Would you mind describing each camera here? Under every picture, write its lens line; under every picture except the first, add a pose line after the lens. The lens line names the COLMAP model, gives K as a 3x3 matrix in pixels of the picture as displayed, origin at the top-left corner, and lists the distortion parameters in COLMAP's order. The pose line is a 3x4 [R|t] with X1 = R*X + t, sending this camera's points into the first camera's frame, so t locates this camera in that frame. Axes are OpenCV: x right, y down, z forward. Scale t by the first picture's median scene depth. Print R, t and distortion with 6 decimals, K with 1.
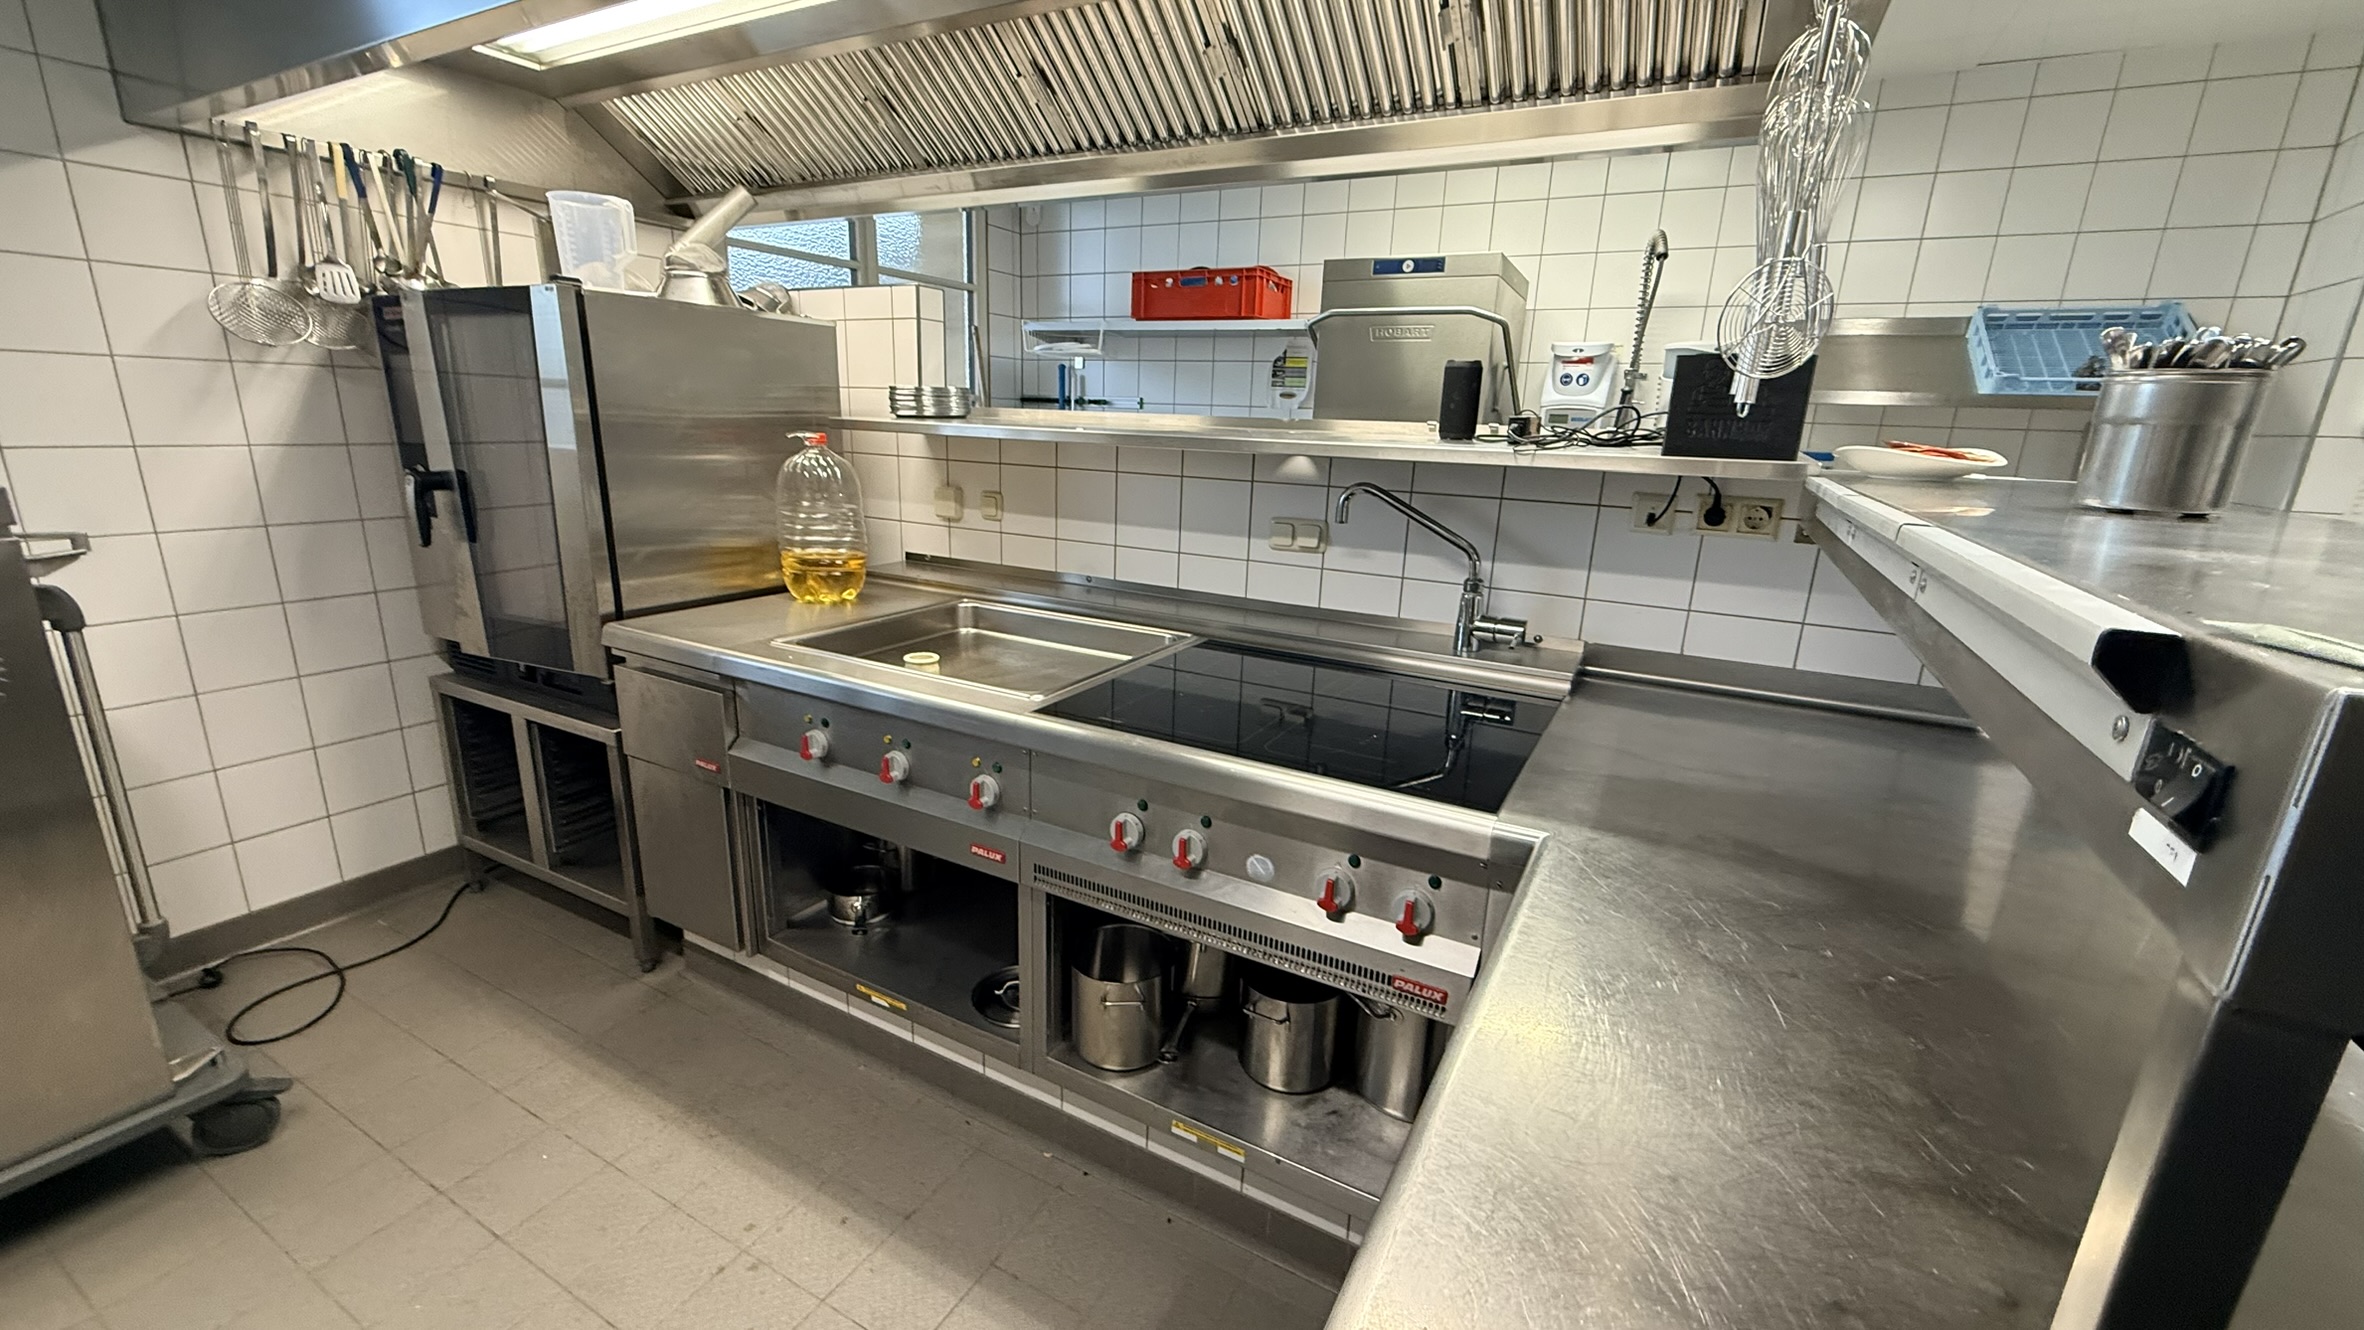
lens RADIAL K [[943.2, 0, 1180.5], [0, 943.2, 668.7], [0, 0, 1]] dist [0.000848, -0.000009]
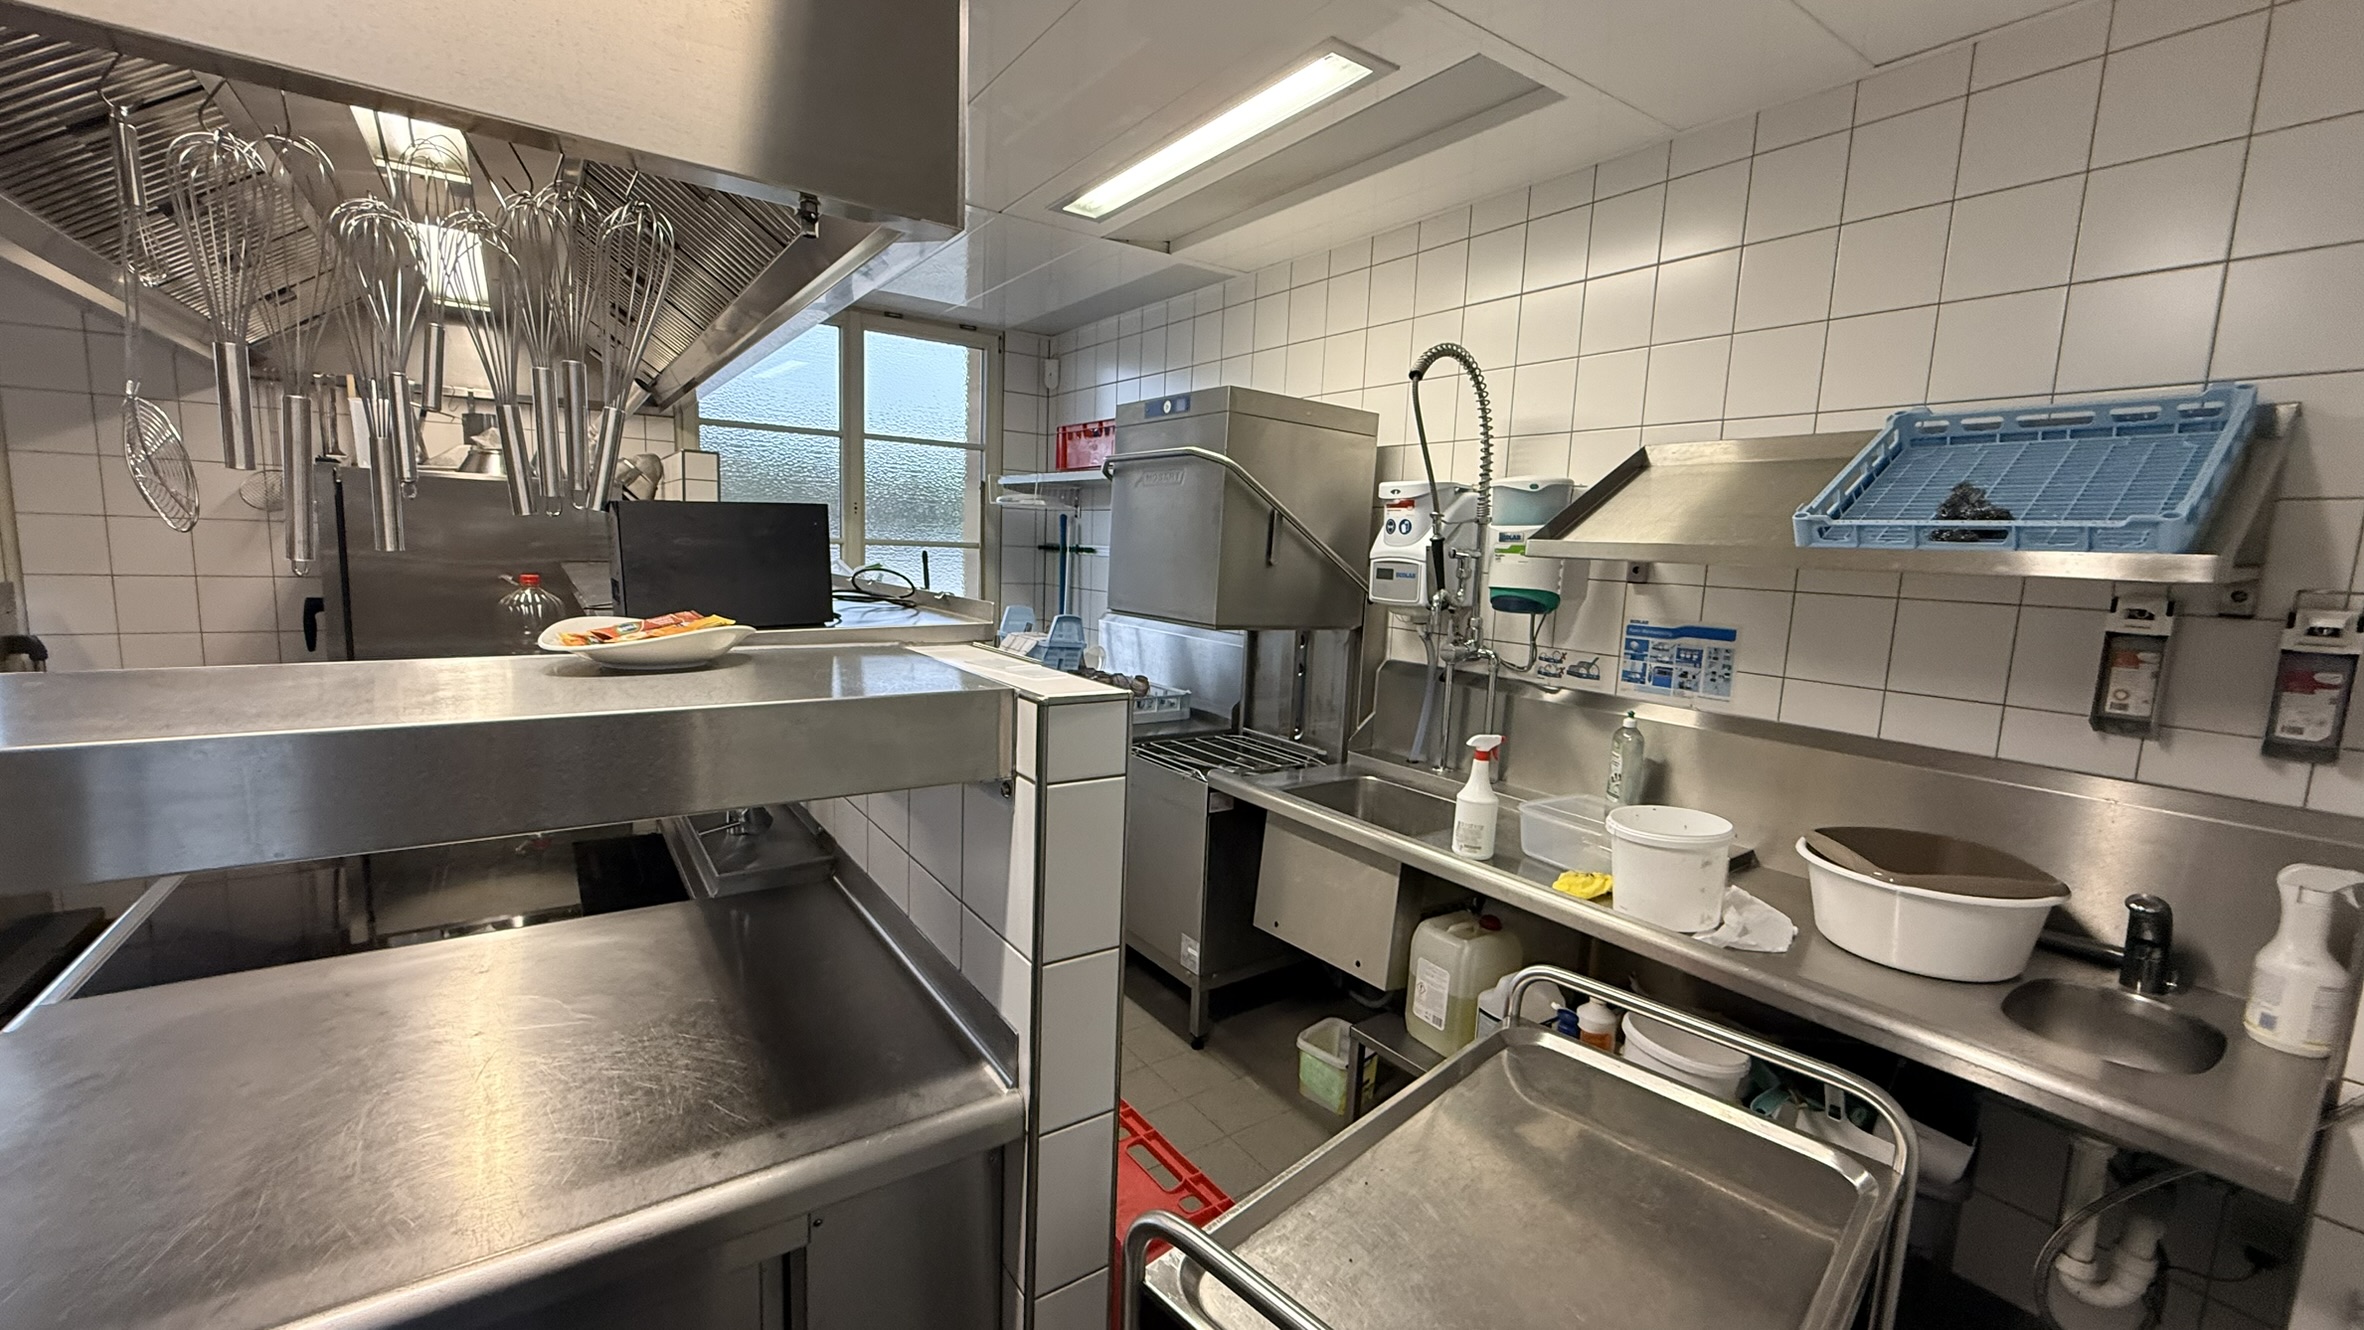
lens RADIAL K [[943.2, 0, 1184.0], [0, 943.2, 667.9], [0, 0, 1]] dist [0.000848, -0.000009]
pose [[0.897099, 0.059754, -0.437771, 0.665877], [-0.124629, 0.984801, -0.120973, -0.074046], [0.423889, 0.163084, 0.890911, 0.246610]]
